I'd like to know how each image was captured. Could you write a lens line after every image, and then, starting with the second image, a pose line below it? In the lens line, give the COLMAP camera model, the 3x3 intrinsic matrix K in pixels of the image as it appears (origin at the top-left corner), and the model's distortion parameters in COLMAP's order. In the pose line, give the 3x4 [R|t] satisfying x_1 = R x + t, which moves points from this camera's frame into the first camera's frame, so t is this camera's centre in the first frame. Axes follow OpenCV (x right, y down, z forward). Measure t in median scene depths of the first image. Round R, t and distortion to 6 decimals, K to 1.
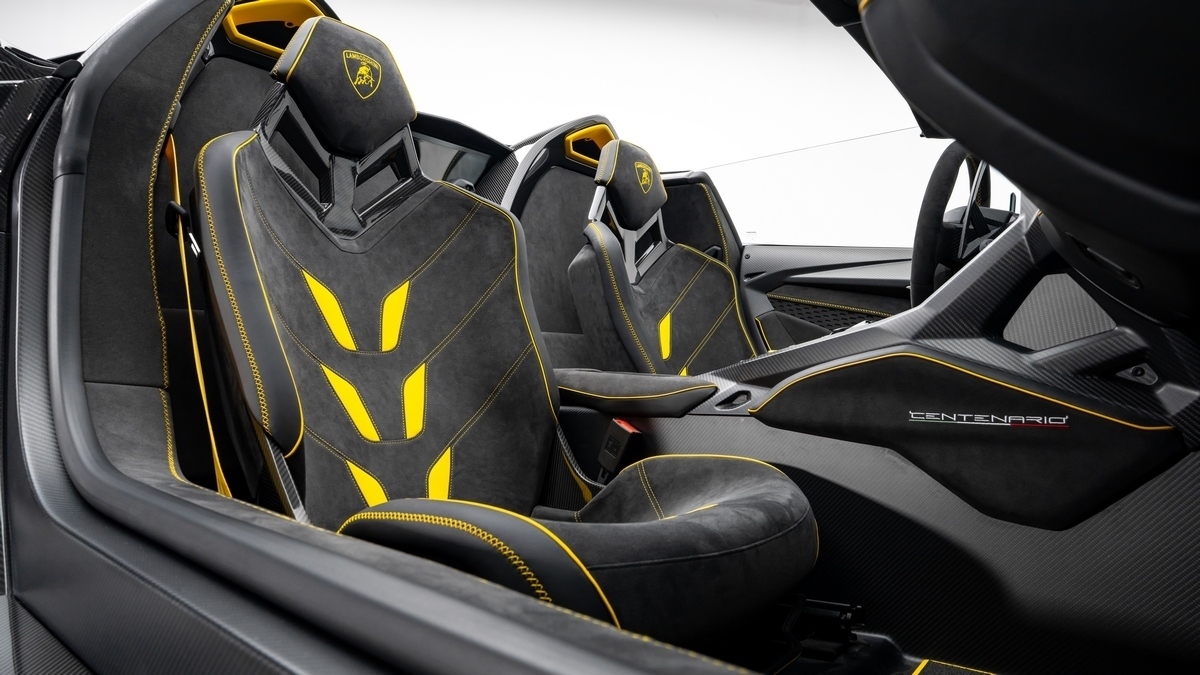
lens RADIAL K [[701.6, 0, 602.1], [0, 701.6, 331.0], [0, 0, 1]] dist [-0.016033, -0.002519]
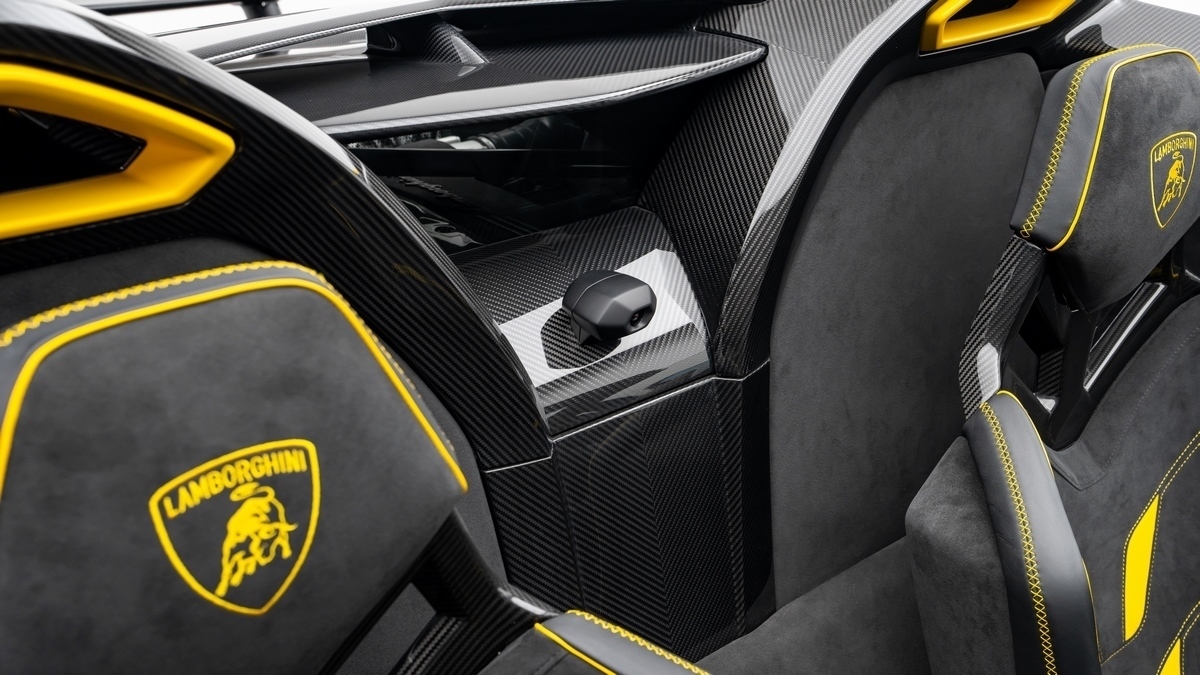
lens RADIAL K [[1121.0, 0, 600.7], [0, 1121.0, 343.2], [0, 0, 1]] dist [0.075744, 0.000000]
pose [[0.978269, 0.083565, -0.189756, -0.133518], [0.015688, 0.882731, 0.469618, -0.594929], [0.206747, -0.462389, 0.862237, 0.664579]]
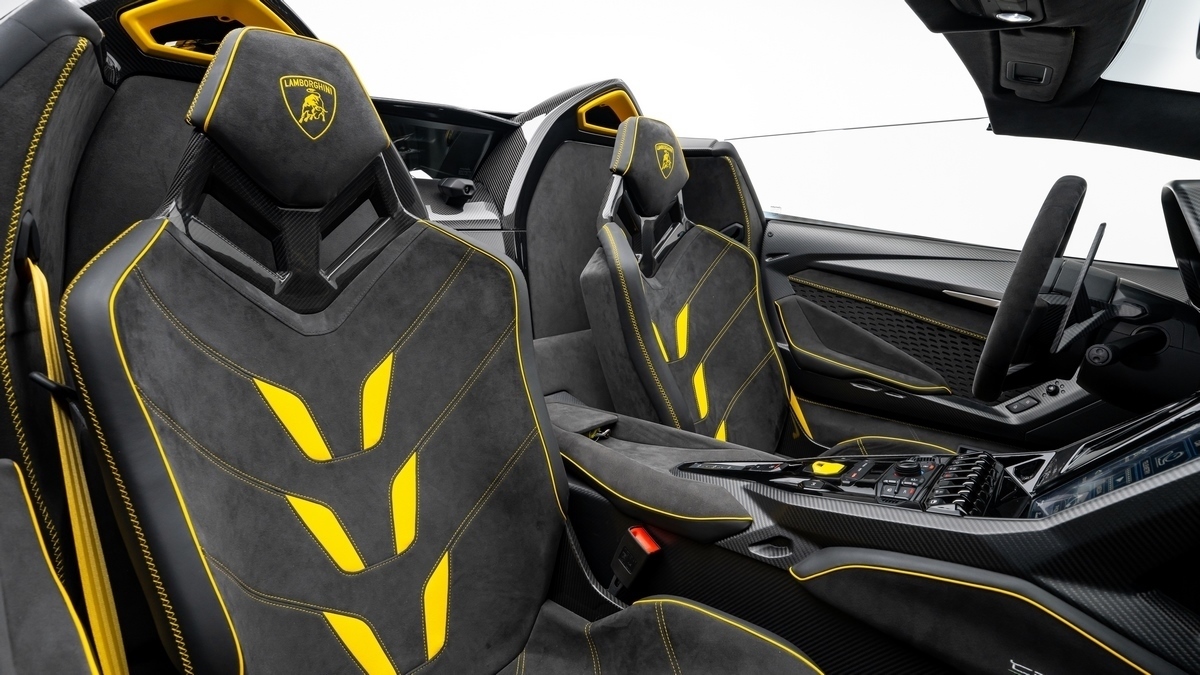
lens RADIAL K [[592.4, 0, 601.8], [0, 592.4, 336.6], [0, 0, 1]] dist [-0.038372, 0.004577]
pose [[0.999725, 0.010172, -0.021125, -0.004193], [-0.004879, 0.971522, 0.236901, -0.261025], [0.022933, -0.236733, 0.971304, 0.305298]]
